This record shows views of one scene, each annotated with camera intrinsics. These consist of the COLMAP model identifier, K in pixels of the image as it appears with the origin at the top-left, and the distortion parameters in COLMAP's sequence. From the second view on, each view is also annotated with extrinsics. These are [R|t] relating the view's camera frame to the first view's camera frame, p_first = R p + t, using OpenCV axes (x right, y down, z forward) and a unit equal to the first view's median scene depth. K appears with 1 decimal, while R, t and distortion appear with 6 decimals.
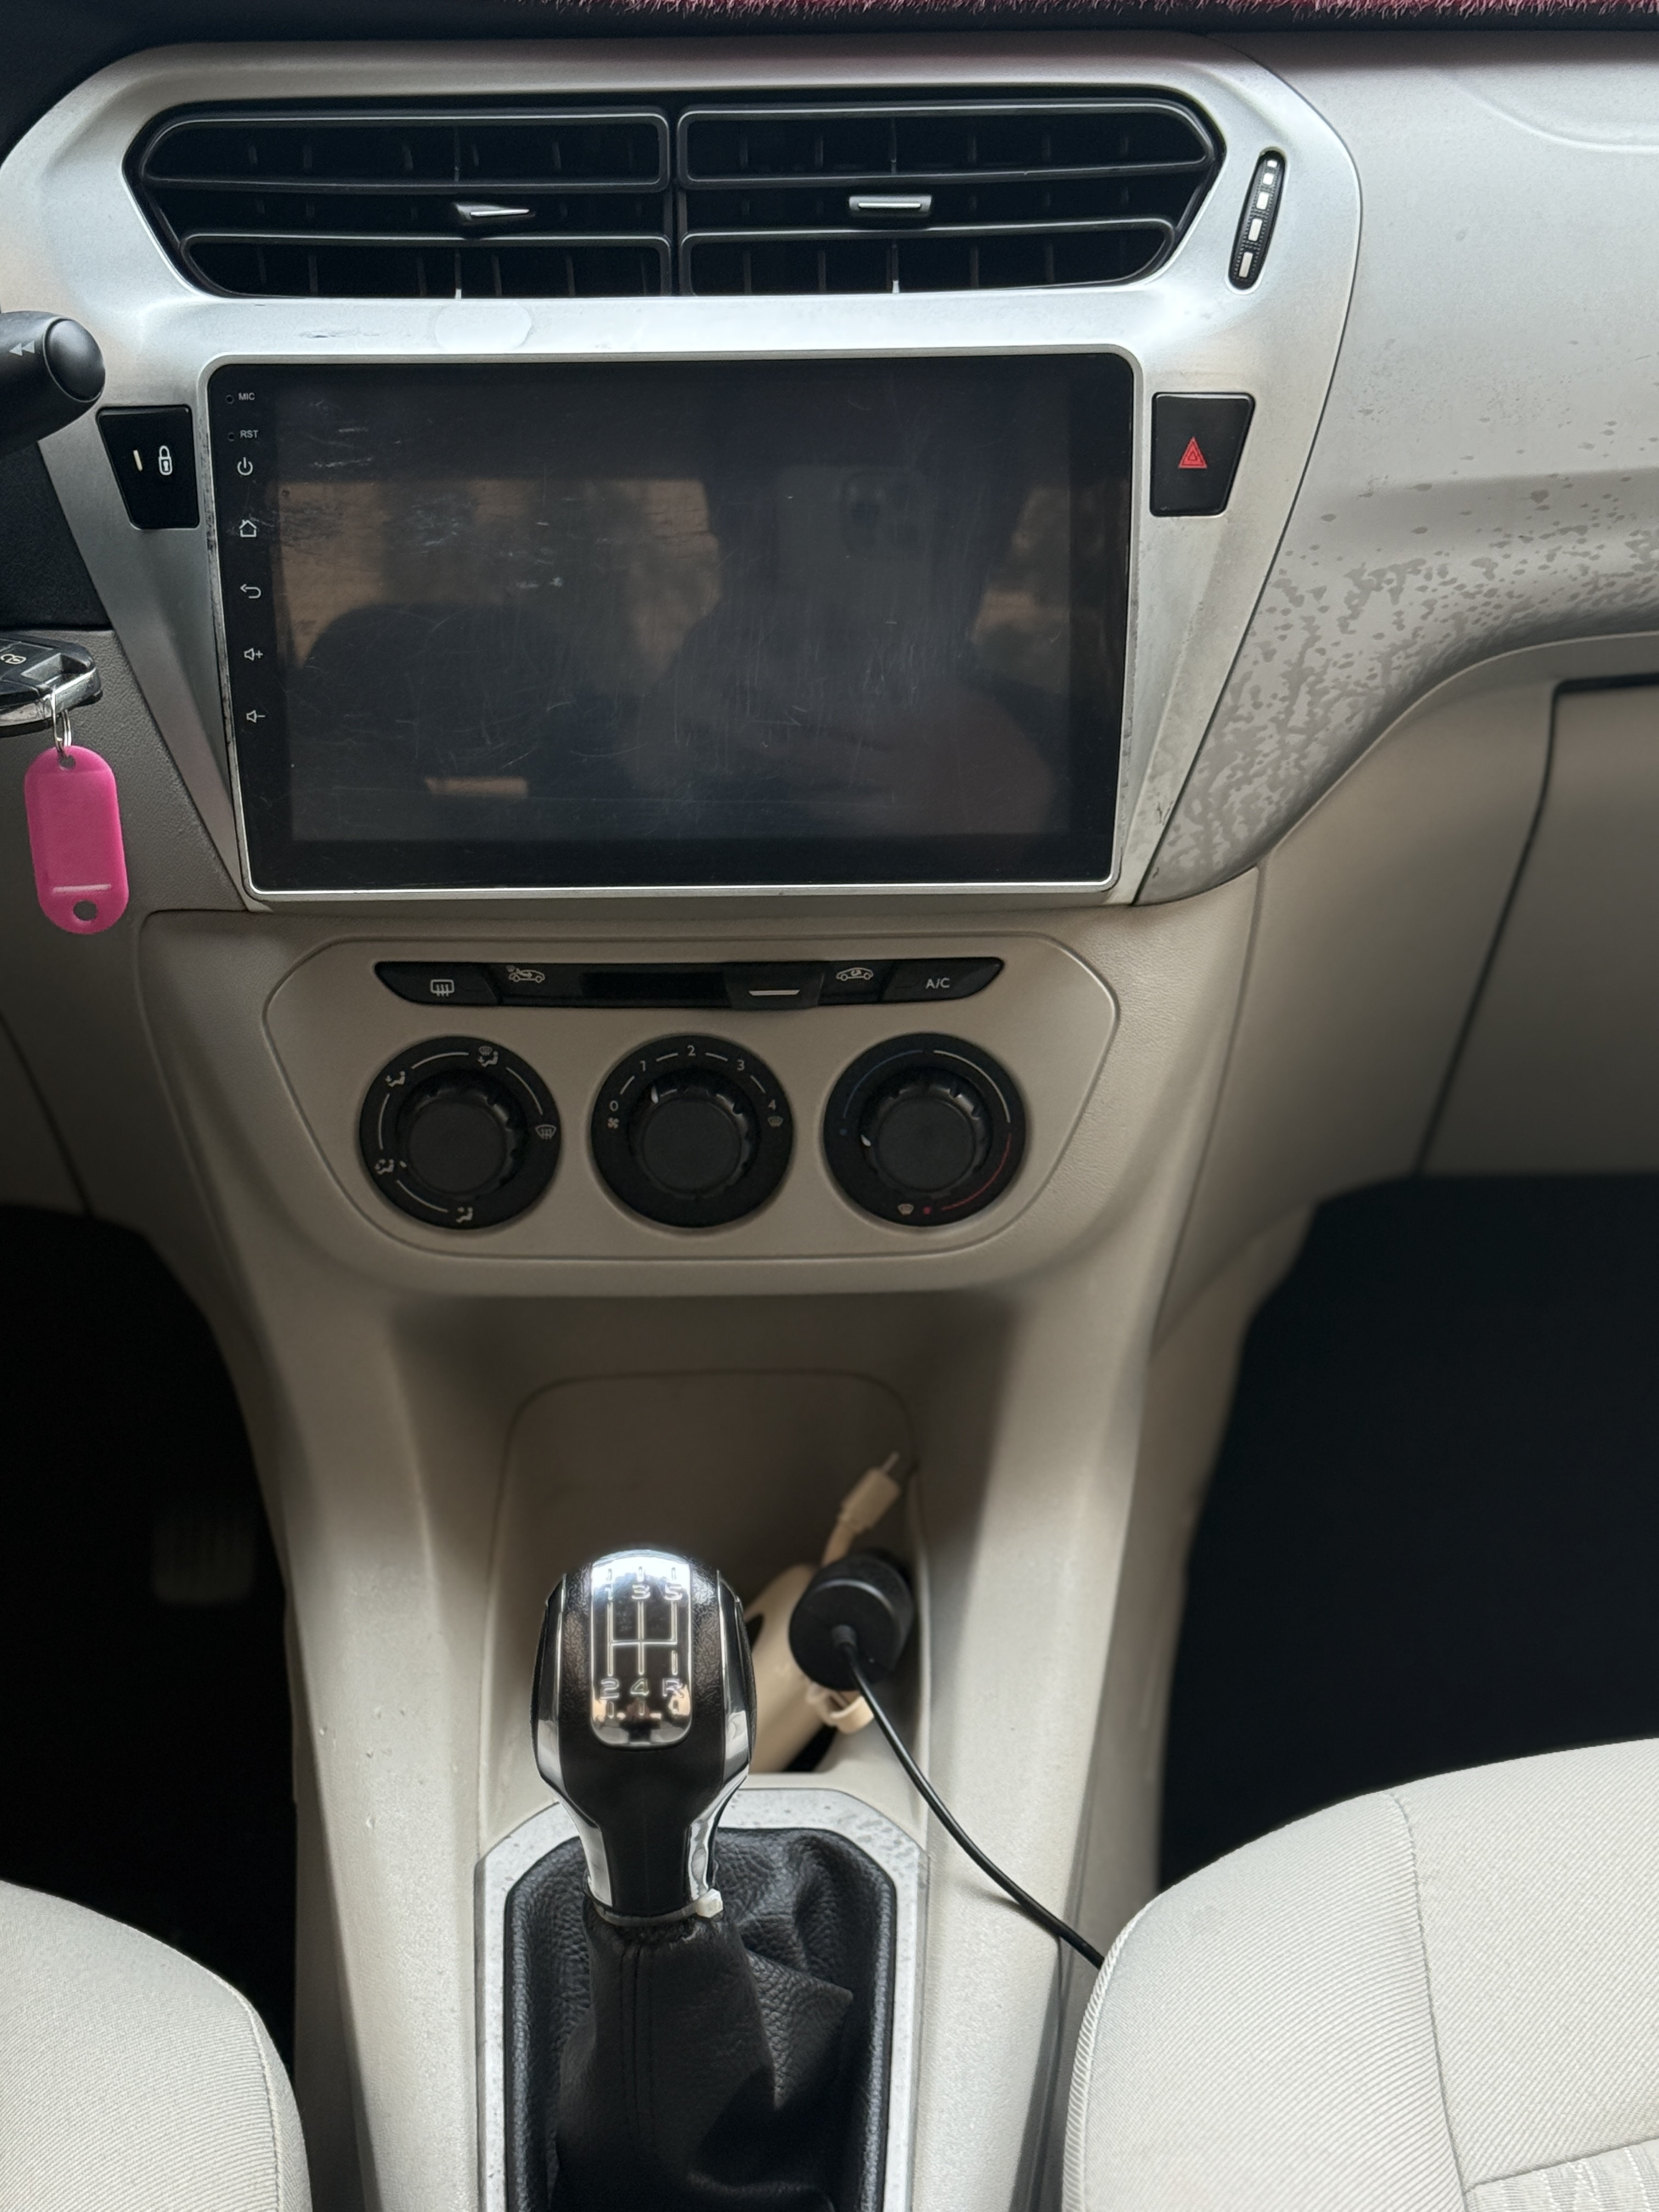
lens RADIAL K [[3597.7, 0, 829.5], [0, 3597.7, 1106.0], [0, 0, 1]] dist [0.141984, 0.006408]
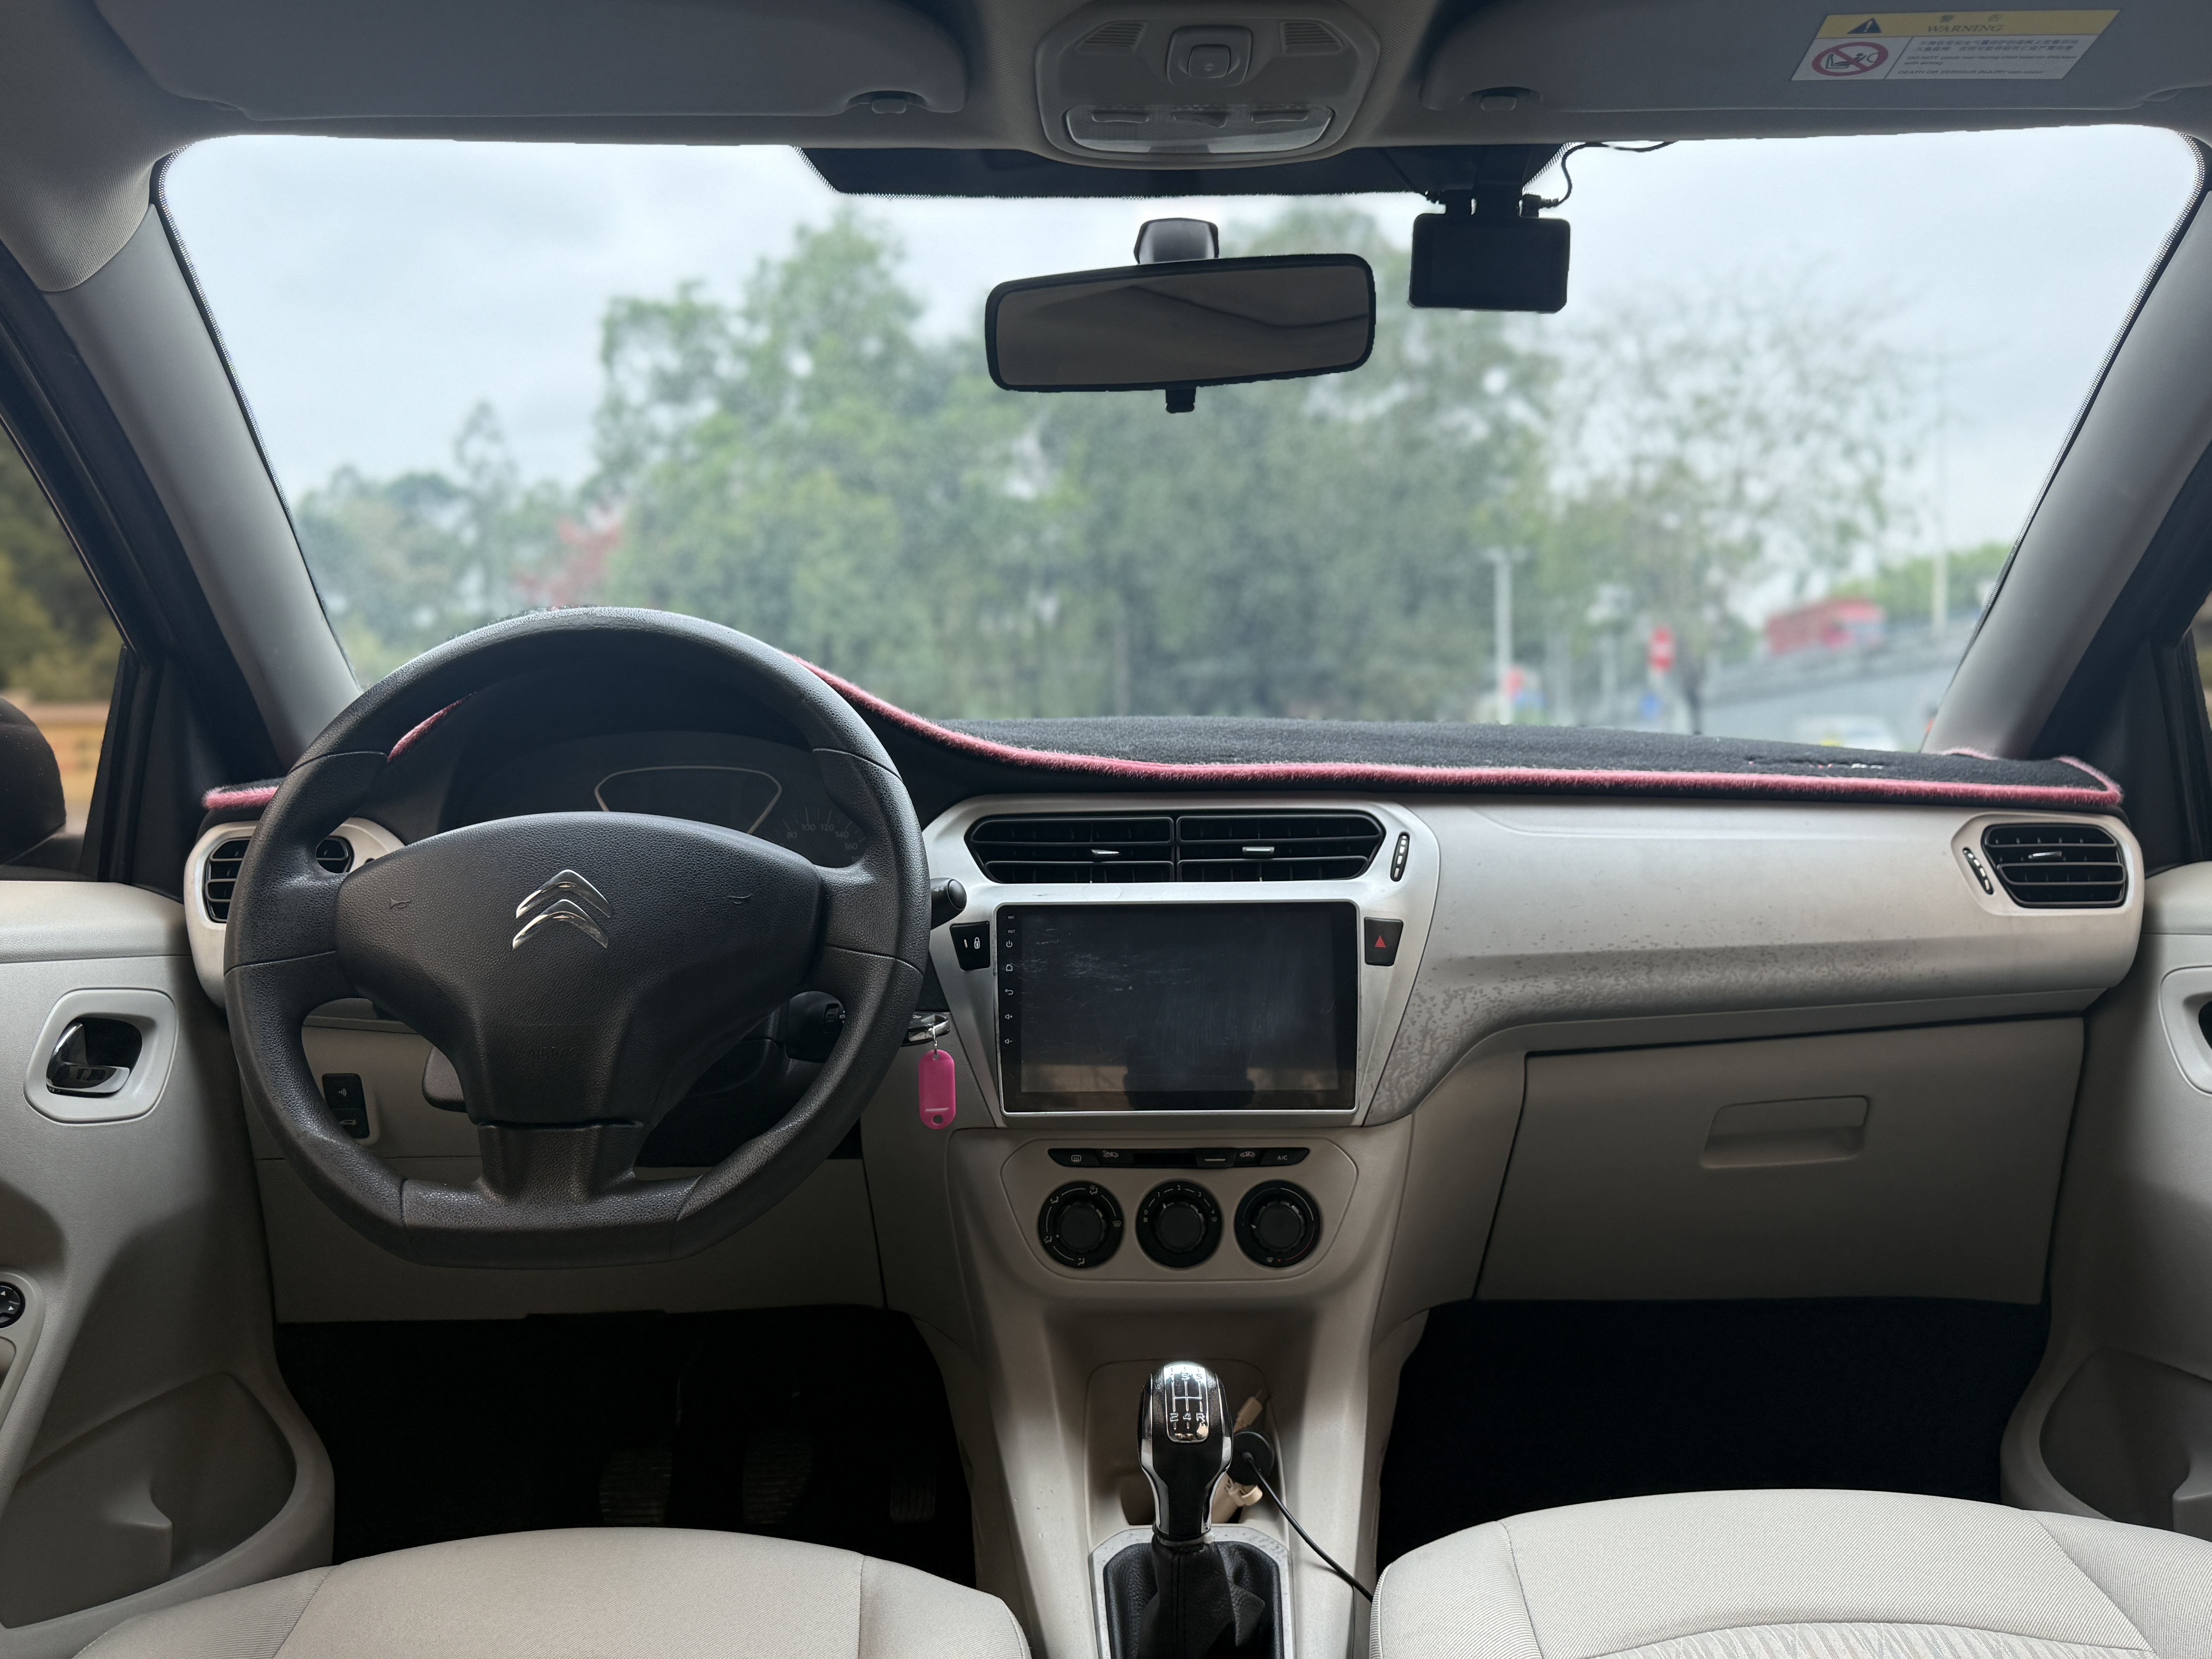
lens RADIAL K [[1753.1, 0, 1106.0], [0, 1753.1, 829.5], [0, 0, 1]] dist [0.146053, -0.256559]
pose [[0.999979, 0.005744, -0.003045, -0.087155], [-0.006434, 0.941537, -0.336847, 0.159915], [0.000932, 0.336860, 0.941554, -0.187916]]
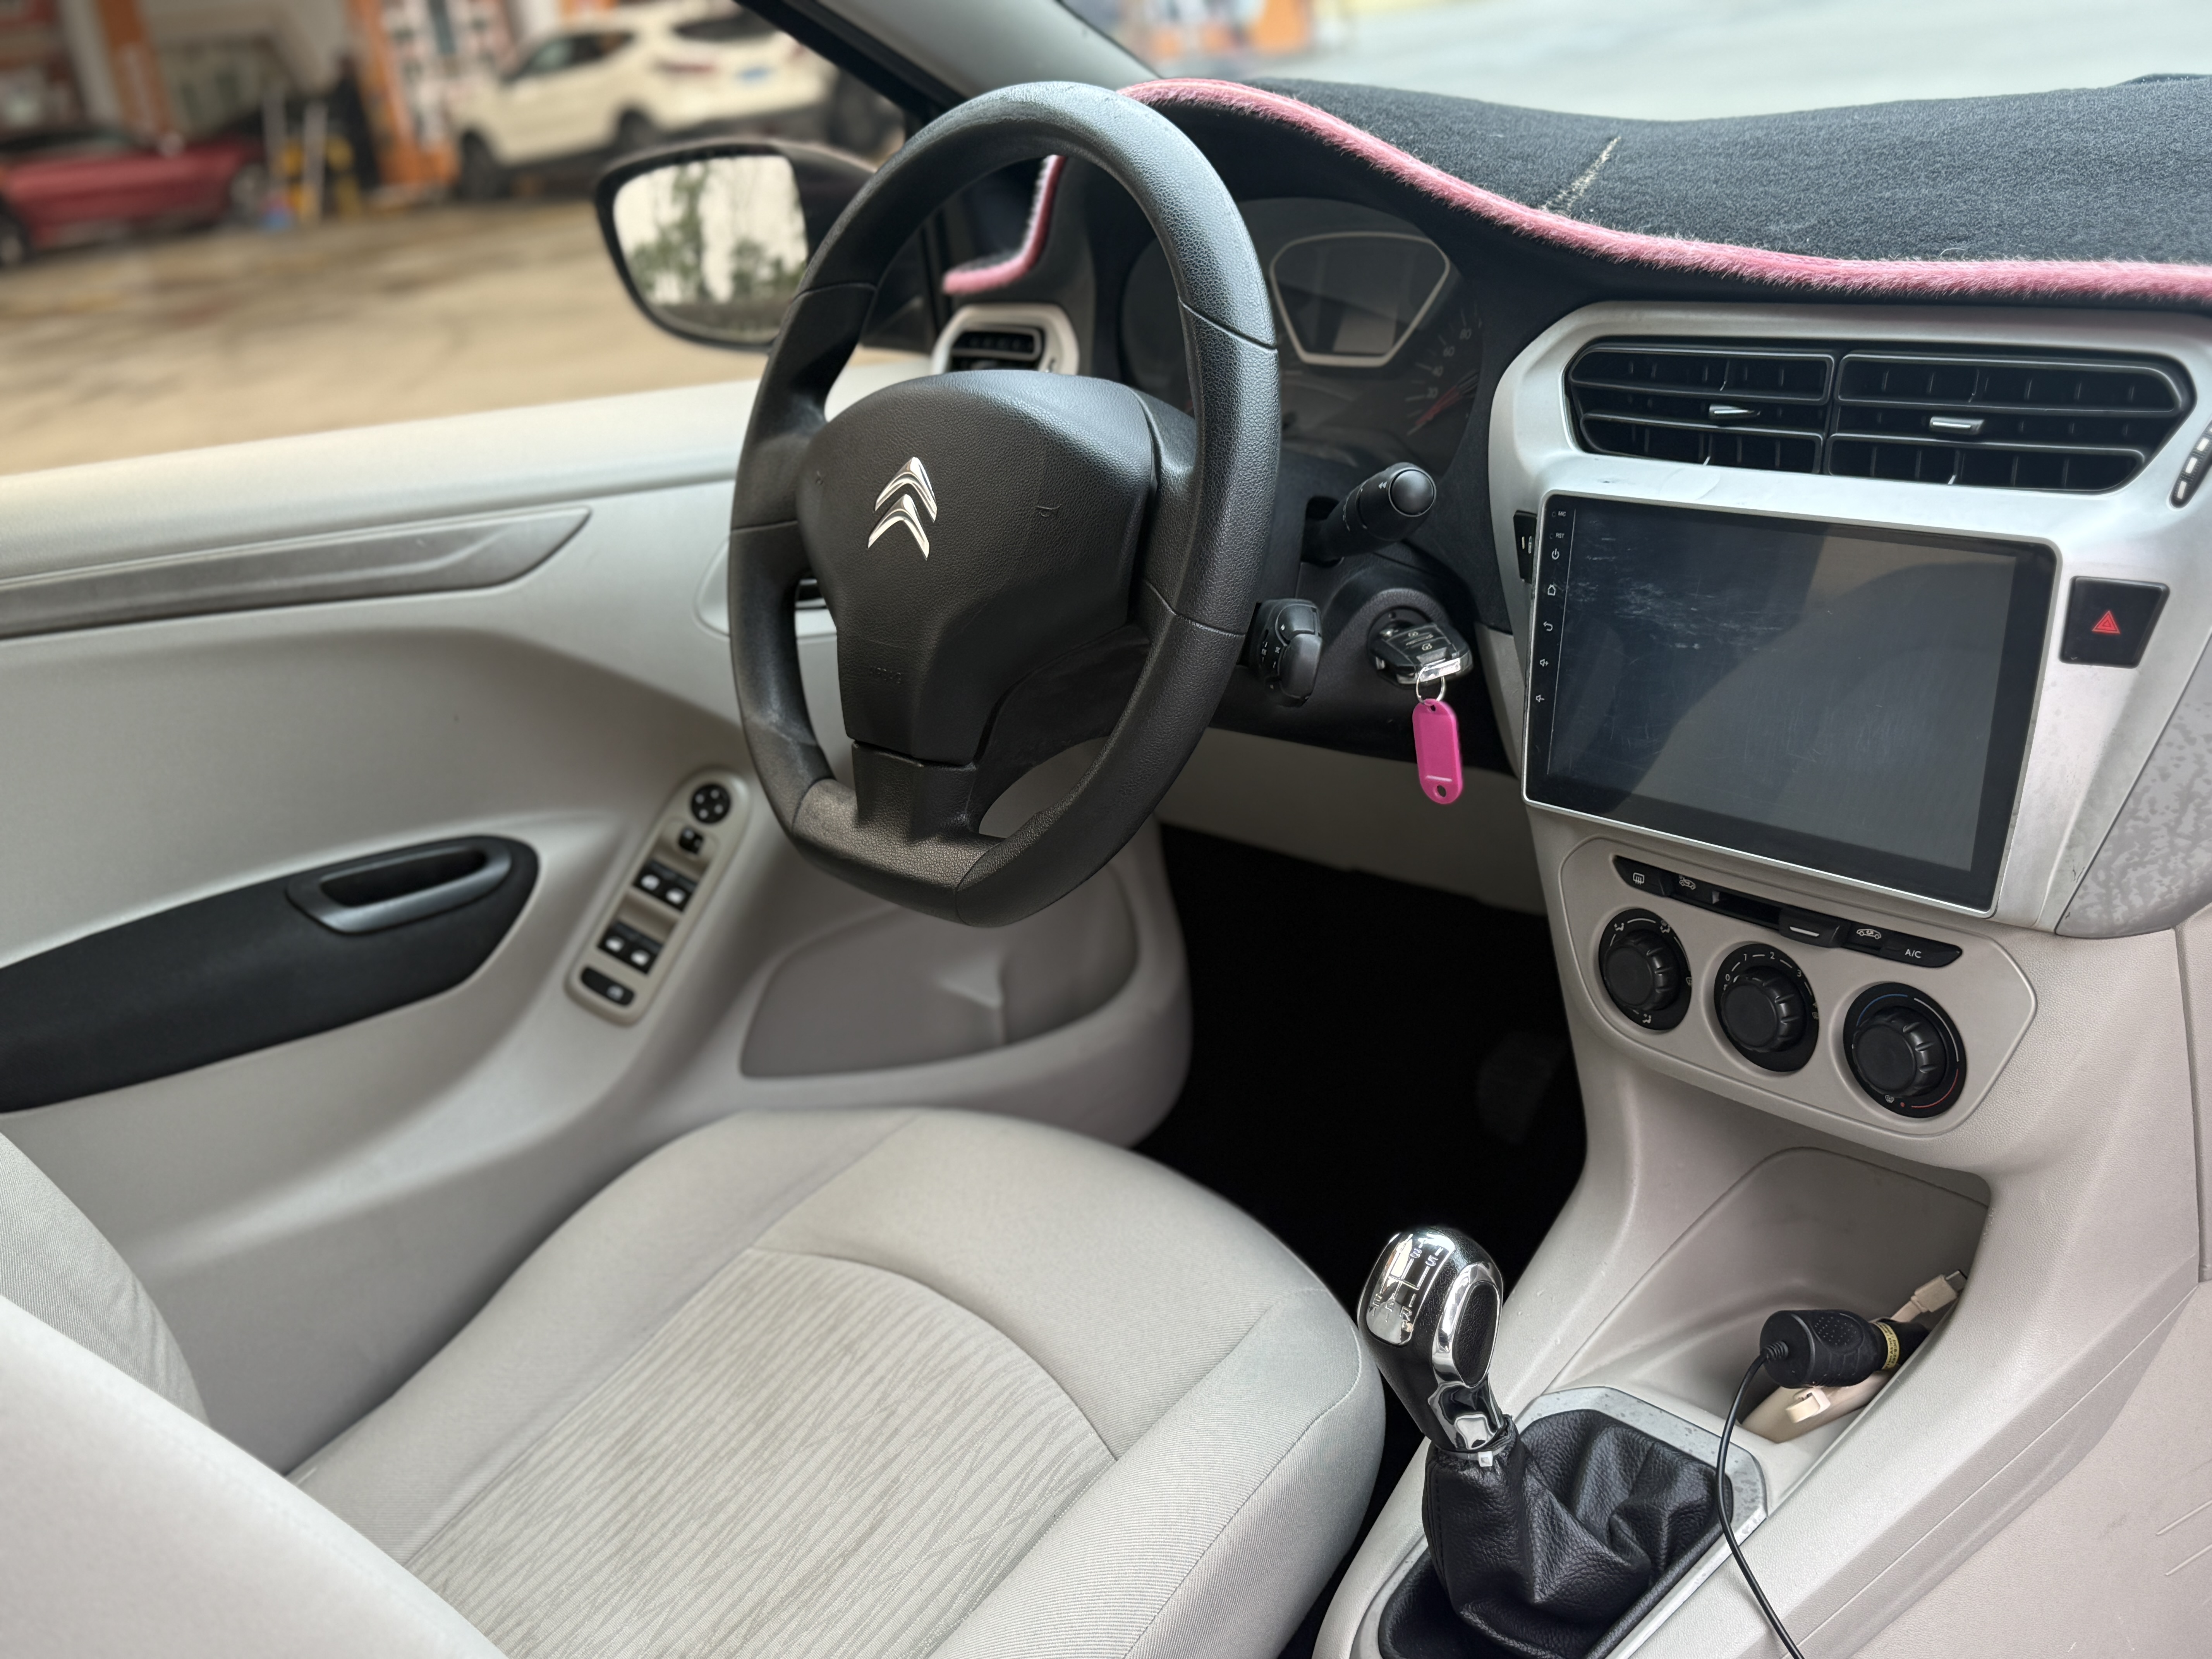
lens RADIAL K [[2249.4, 0, 1106.0], [0, 2249.4, 829.5], [0, 0, 1]] dist [0.183751, -0.451731]
pose [[0.625114, 0.209053, -0.752017, 0.516047], [-0.190446, 0.975197, 0.112786, -0.126637], [0.756943, 0.072714, 0.649423, 0.157727]]
